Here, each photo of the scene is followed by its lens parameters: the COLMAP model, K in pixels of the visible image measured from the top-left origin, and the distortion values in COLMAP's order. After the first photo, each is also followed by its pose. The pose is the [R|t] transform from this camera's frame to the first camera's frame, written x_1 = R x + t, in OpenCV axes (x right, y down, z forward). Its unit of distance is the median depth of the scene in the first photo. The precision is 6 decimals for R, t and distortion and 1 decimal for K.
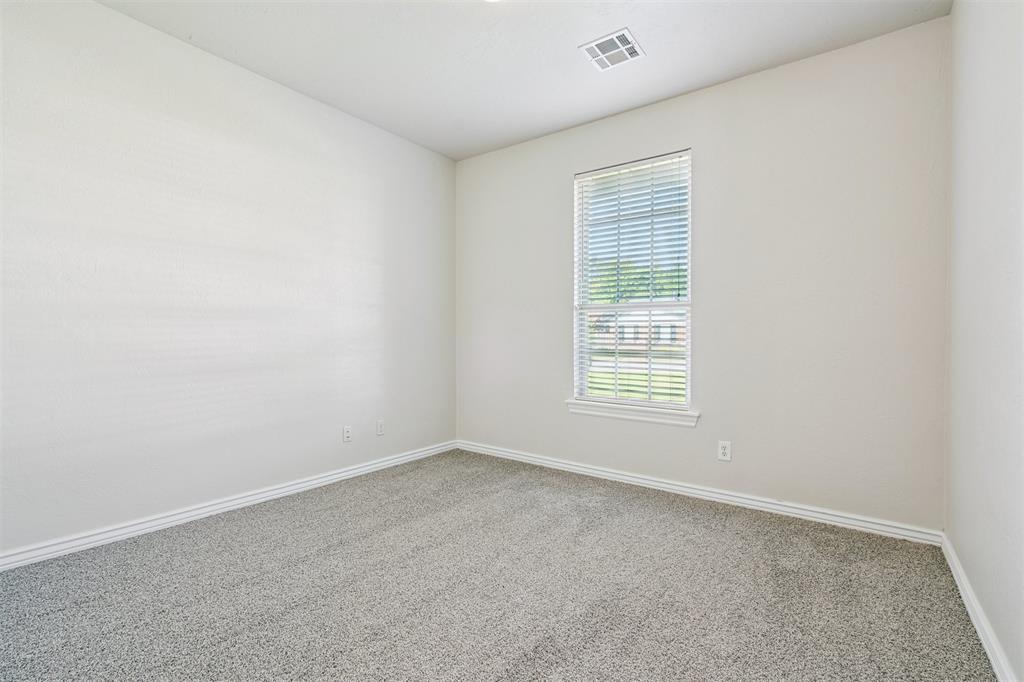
lens RADIAL K [[465.0, 0, 515.7], [0, 465.0, 345.3], [0, 0, 1]] dist [-0.008064, 0.004654]
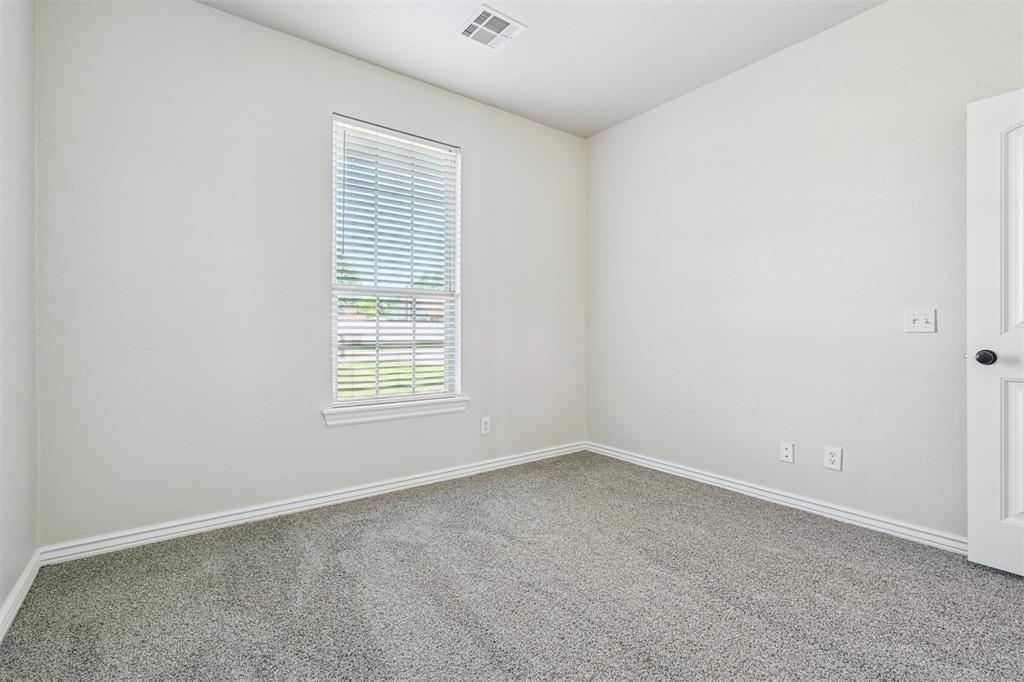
lens RADIAL K [[465.0, 0, 513.8], [0, 465.0, 333.0], [0, 0, 1]] dist [-0.008064, 0.004654]
pose [[0.270231, -0.009172, 0.962752, -0.577622], [0.012234, 0.999907, 0.006092, -0.007095], [-0.962718, 0.010132, 0.270318, 0.568621]]
